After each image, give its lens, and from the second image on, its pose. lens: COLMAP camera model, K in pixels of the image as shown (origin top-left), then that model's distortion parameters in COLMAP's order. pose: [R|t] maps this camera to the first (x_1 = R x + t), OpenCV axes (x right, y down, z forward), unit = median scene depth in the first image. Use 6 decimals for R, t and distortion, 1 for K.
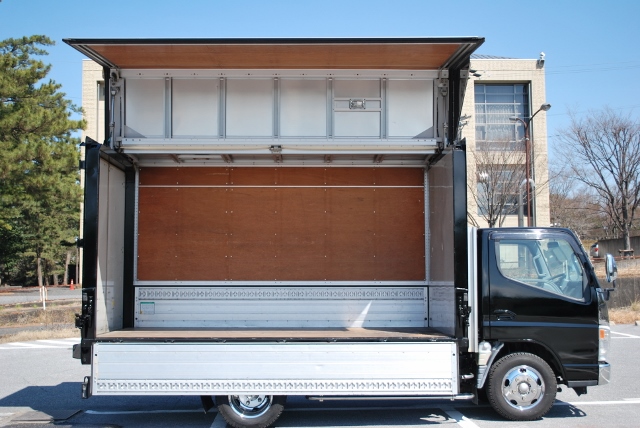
lens RADIAL K [[783.9, 0, 320.0], [0, 783.9, 214.0], [0, 0, 1]] dist [-0.029925, -0.030687]
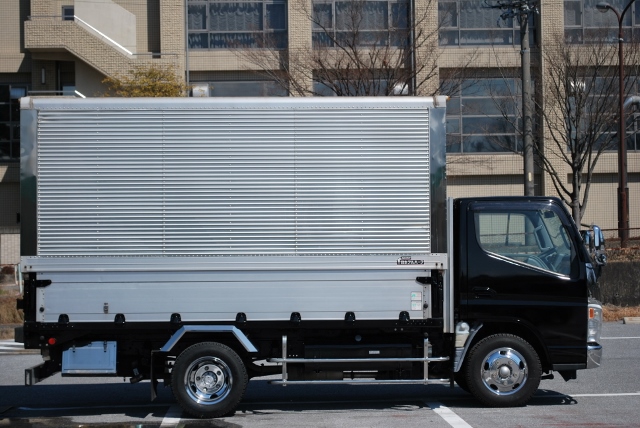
lens RADIAL K [[1468.5, 0, 320.0], [0, 1468.5, 214.0], [0, 0, 1]] dist [-0.002462, -0.045699]
pose [[0.999979, -0.006495, 0.000349, 0.043626], [0.006467, 0.998539, 0.053641, -0.056966], [-0.000697, -0.053637, 0.998560, -0.717107]]
